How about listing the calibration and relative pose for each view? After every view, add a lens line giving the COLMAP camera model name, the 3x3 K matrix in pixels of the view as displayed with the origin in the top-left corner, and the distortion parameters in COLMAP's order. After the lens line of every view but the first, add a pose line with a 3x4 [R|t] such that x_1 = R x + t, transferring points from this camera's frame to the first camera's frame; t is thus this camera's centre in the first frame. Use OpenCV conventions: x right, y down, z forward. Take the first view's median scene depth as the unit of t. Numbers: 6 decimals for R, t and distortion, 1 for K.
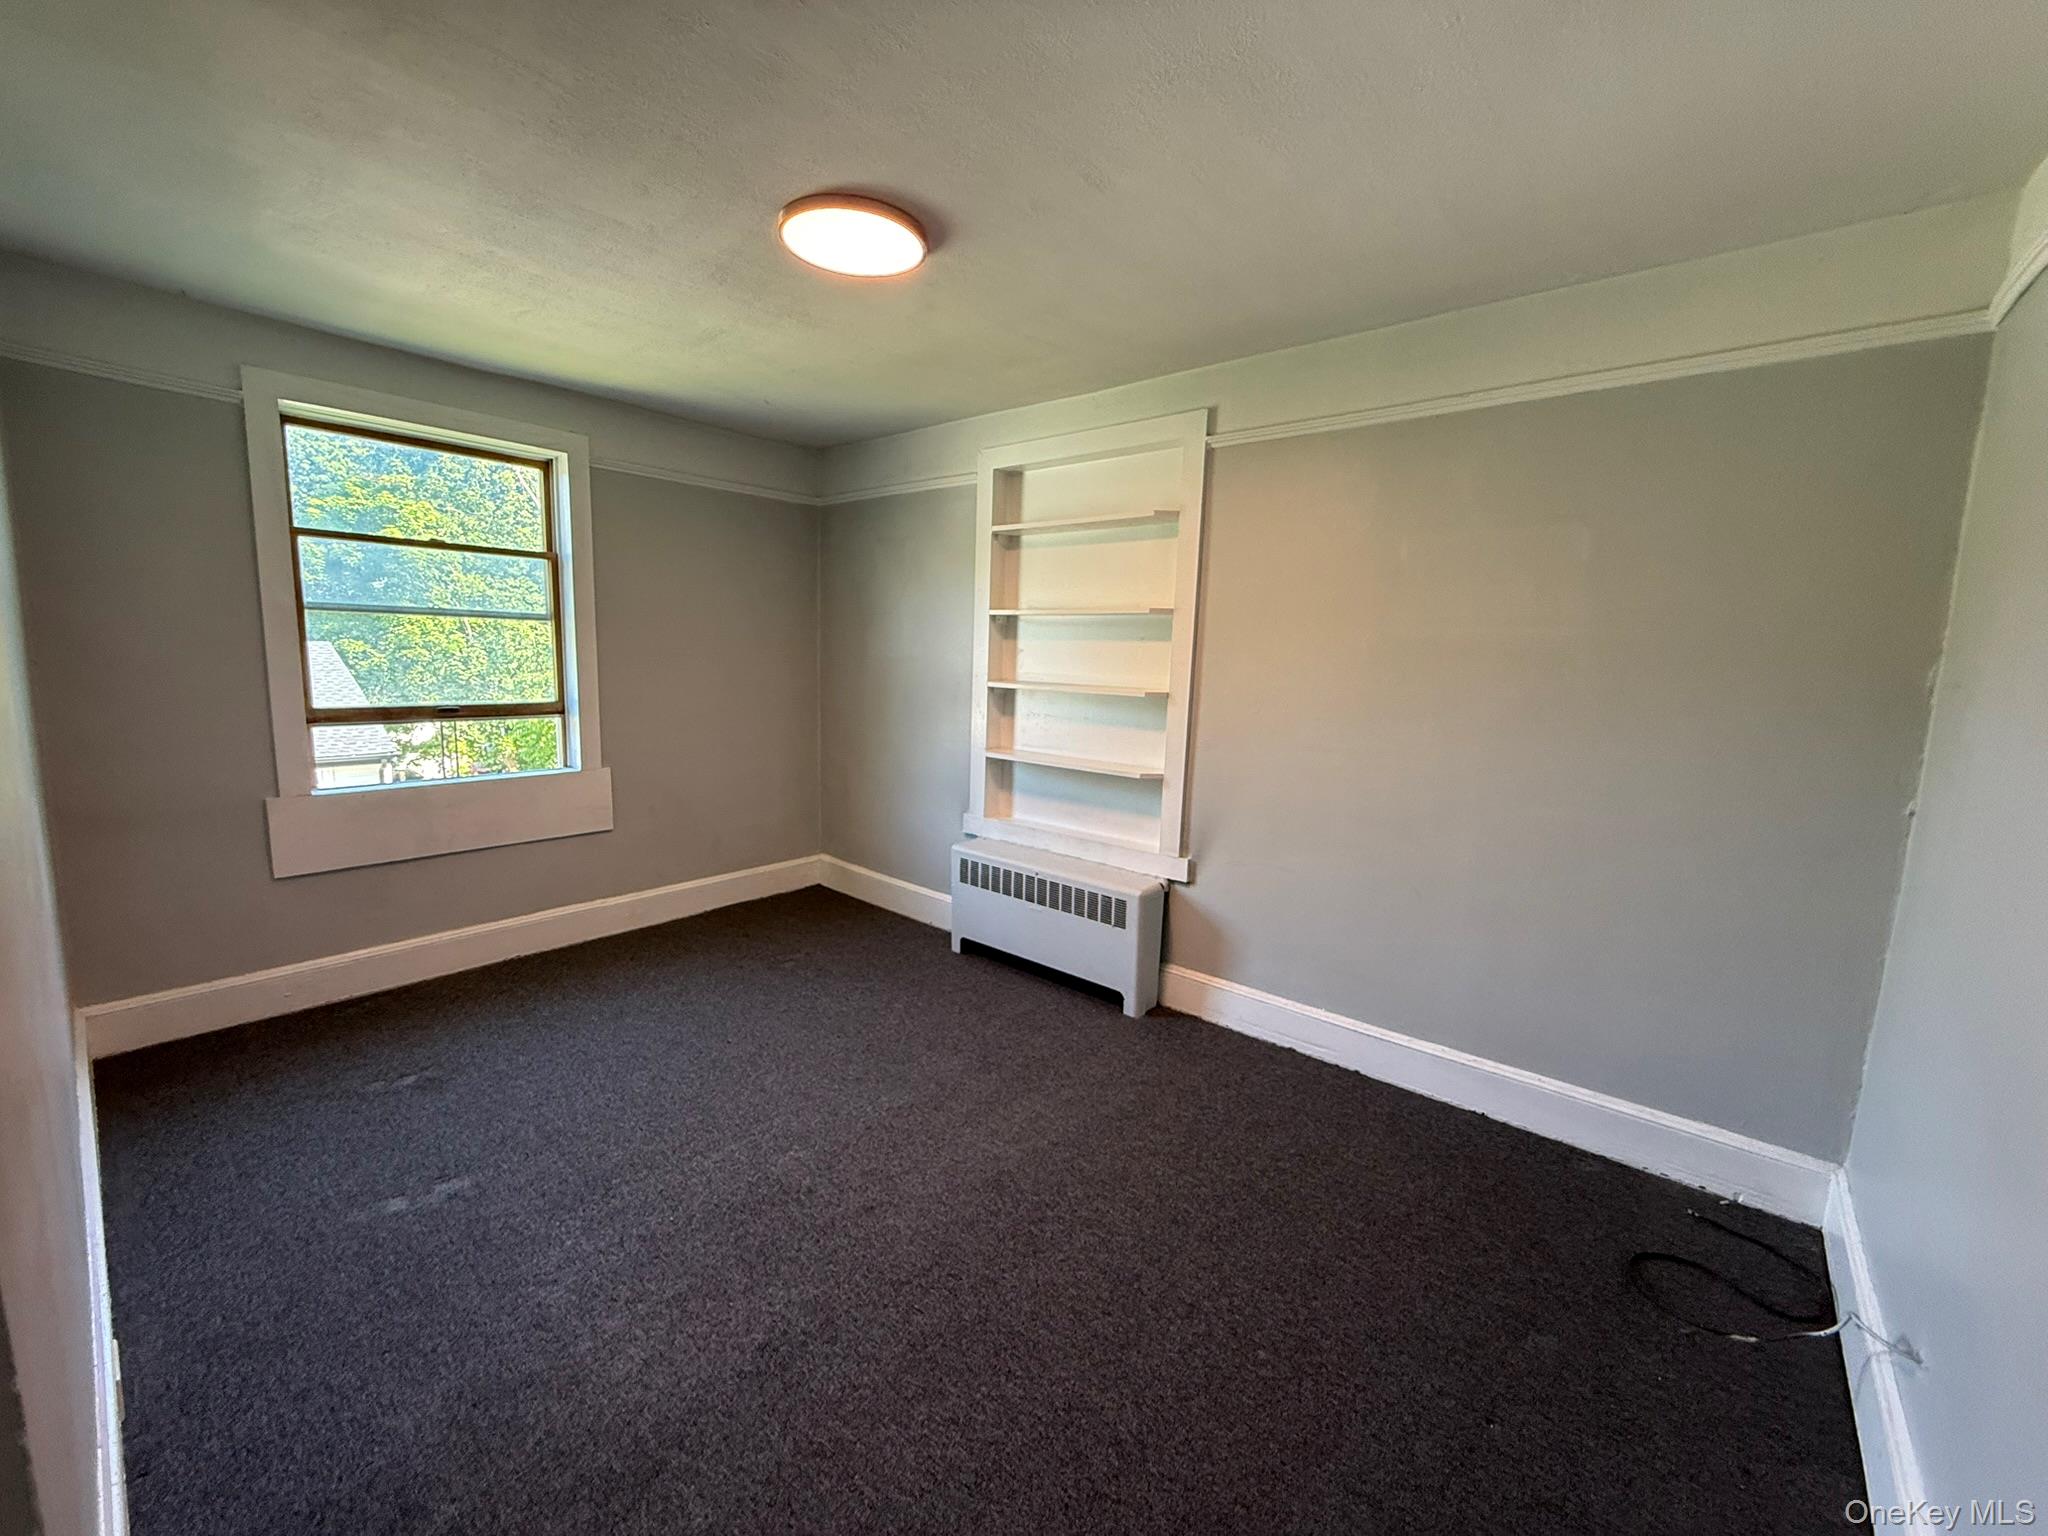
lens RADIAL K [[815.7, 0, 1015.8], [0, 815.7, 769.7], [0, 0, 1]] dist [0.000026, -0.000291]
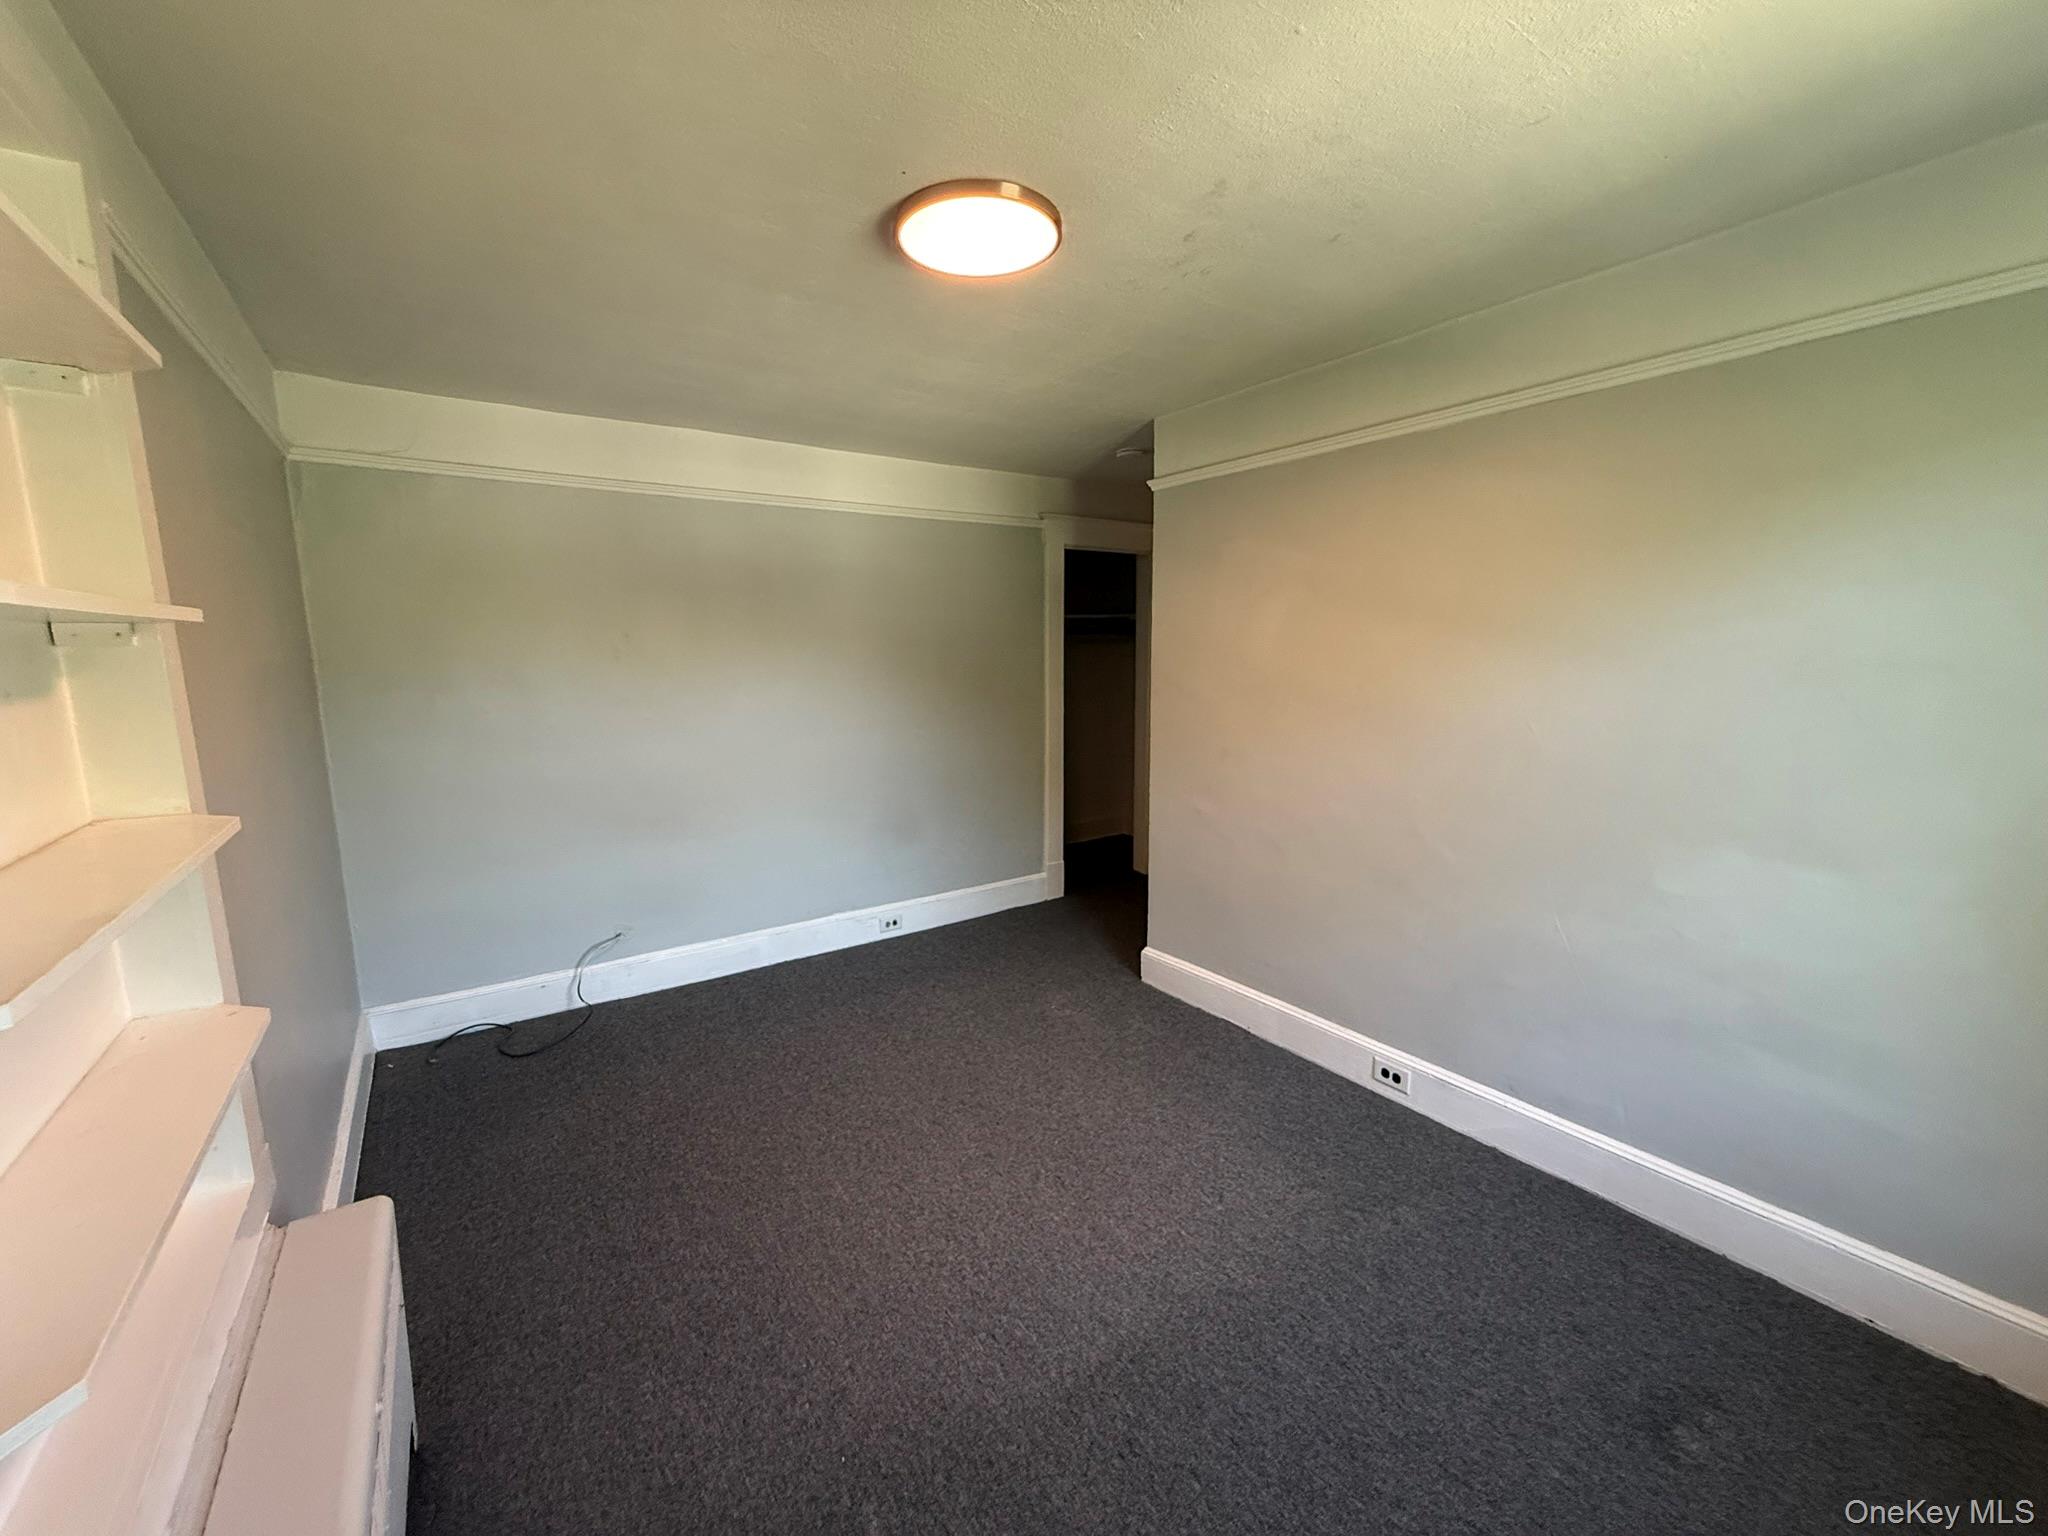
lens RADIAL K [[815.7, 0, 1015.3], [0, 815.7, 764.4], [0, 0, 1]] dist [0.000026, -0.000291]
pose [[-0.968492, -0.060494, 0.241584, -0.323071], [0.013367, 0.956025, 0.292981, -0.236173], [-0.248684, 0.286979, -0.925094, 1.304394]]
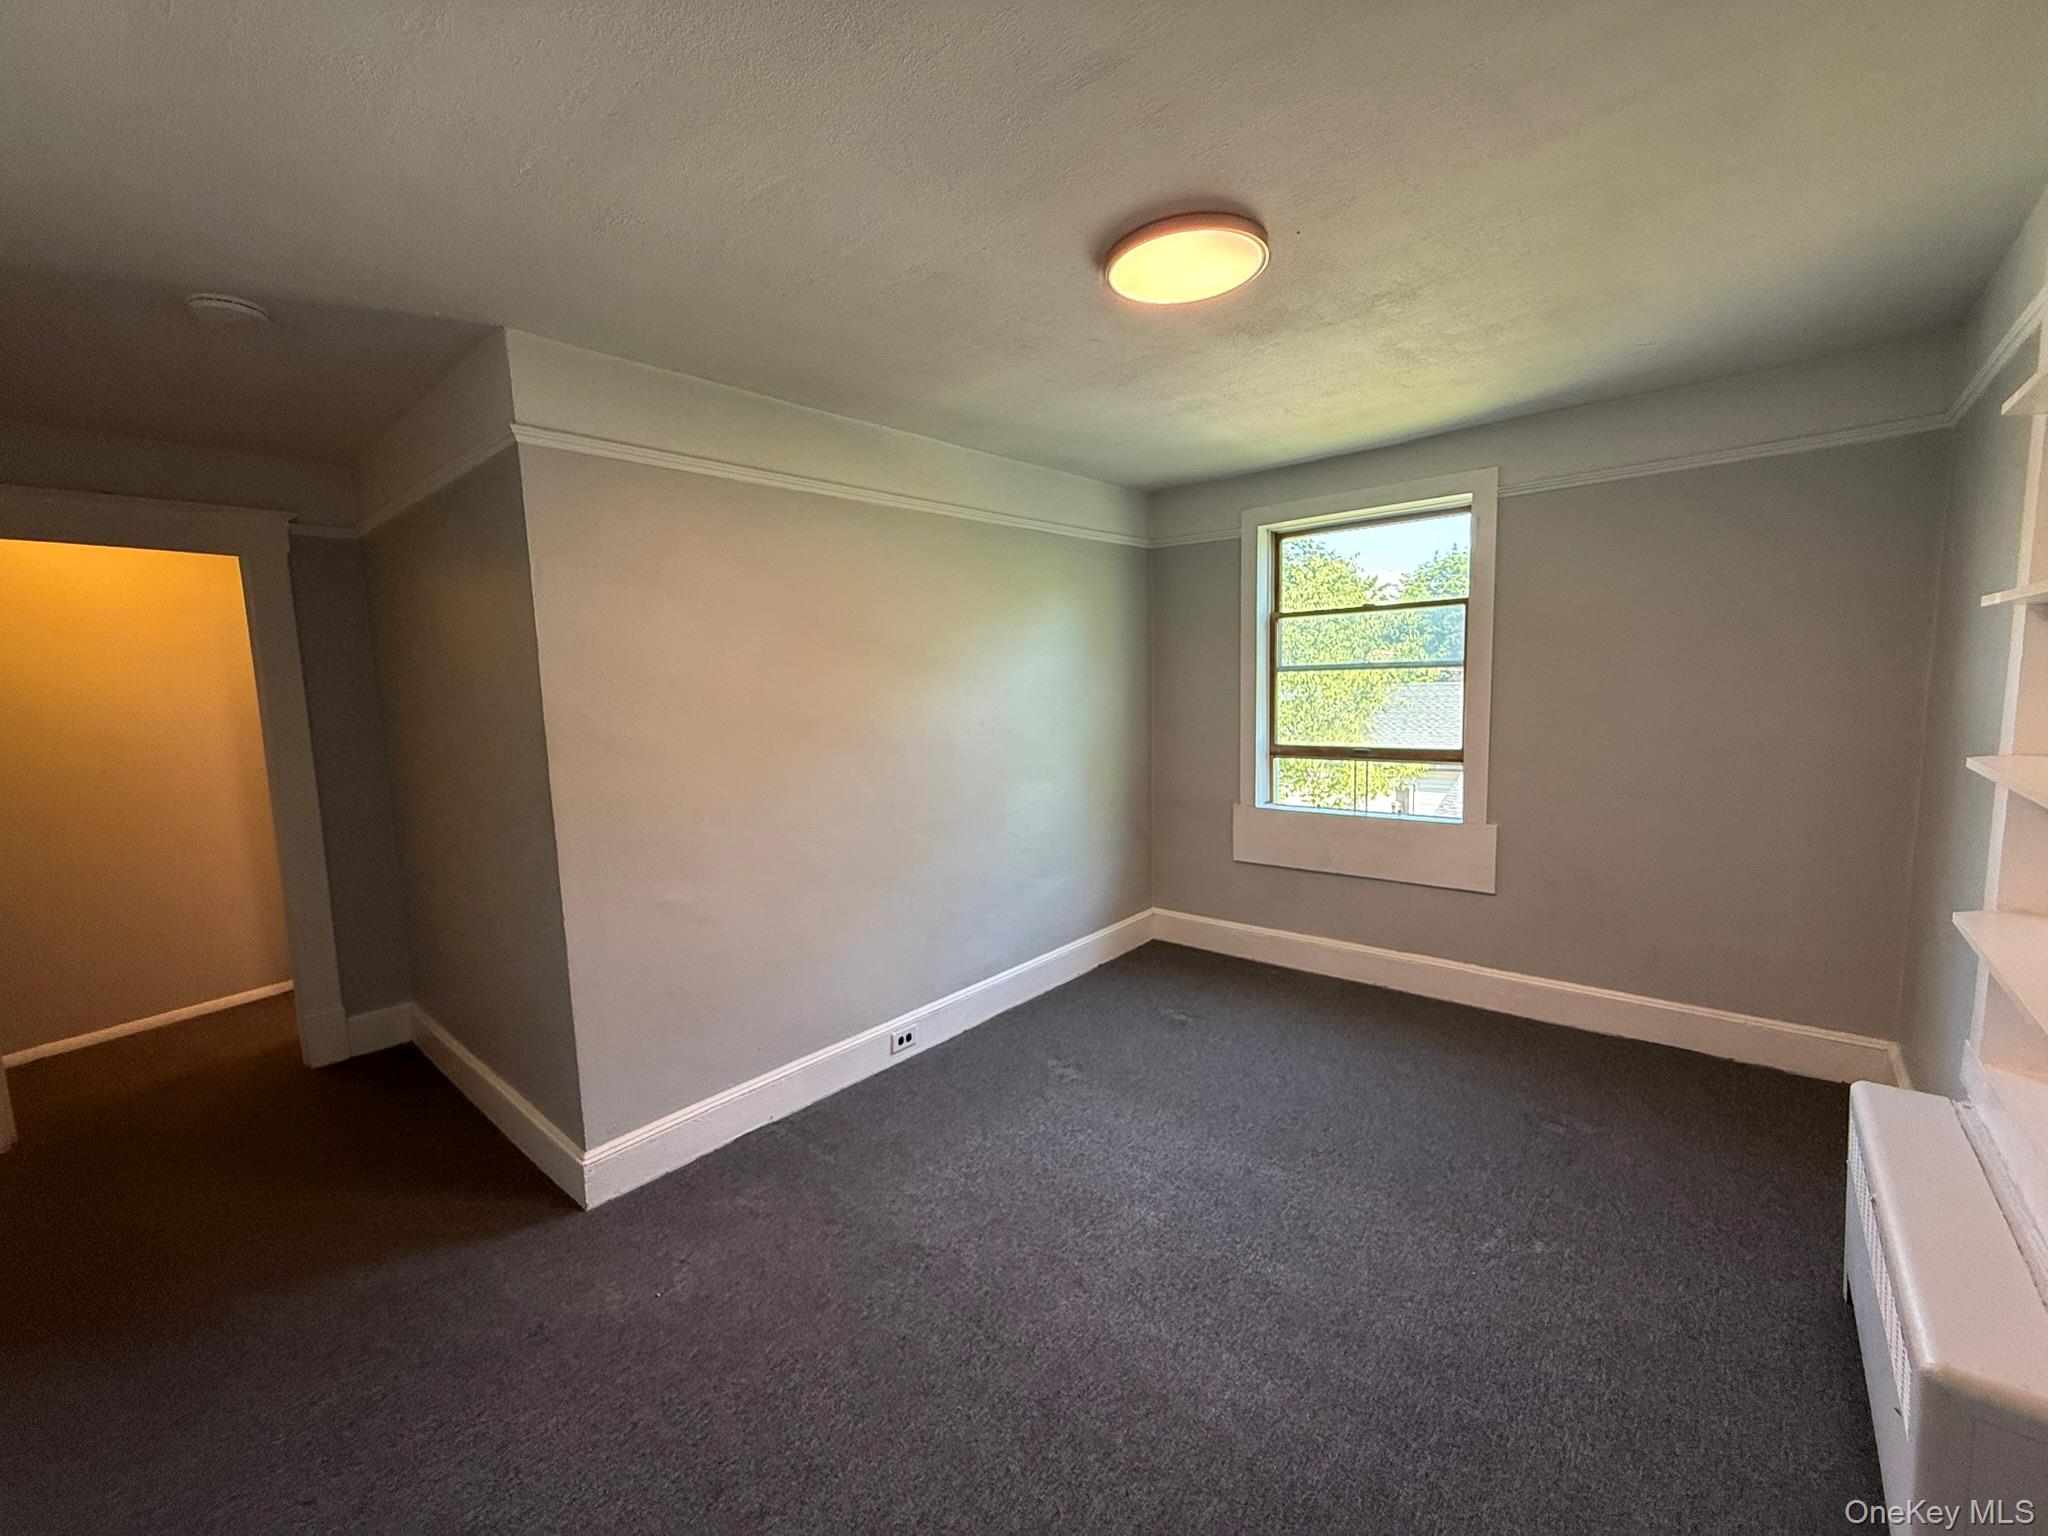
lens RADIAL K [[815.7, 0, 1014.5], [0, 815.7, 769.6], [0, 0, 1]] dist [0.000026, -0.000291]
pose [[-0.016870, 0.077771, -0.996828, 0.500884], [-0.116425, 0.990036, 0.079212, -0.090258], [0.993056, 0.117392, -0.007647, 0.581480]]
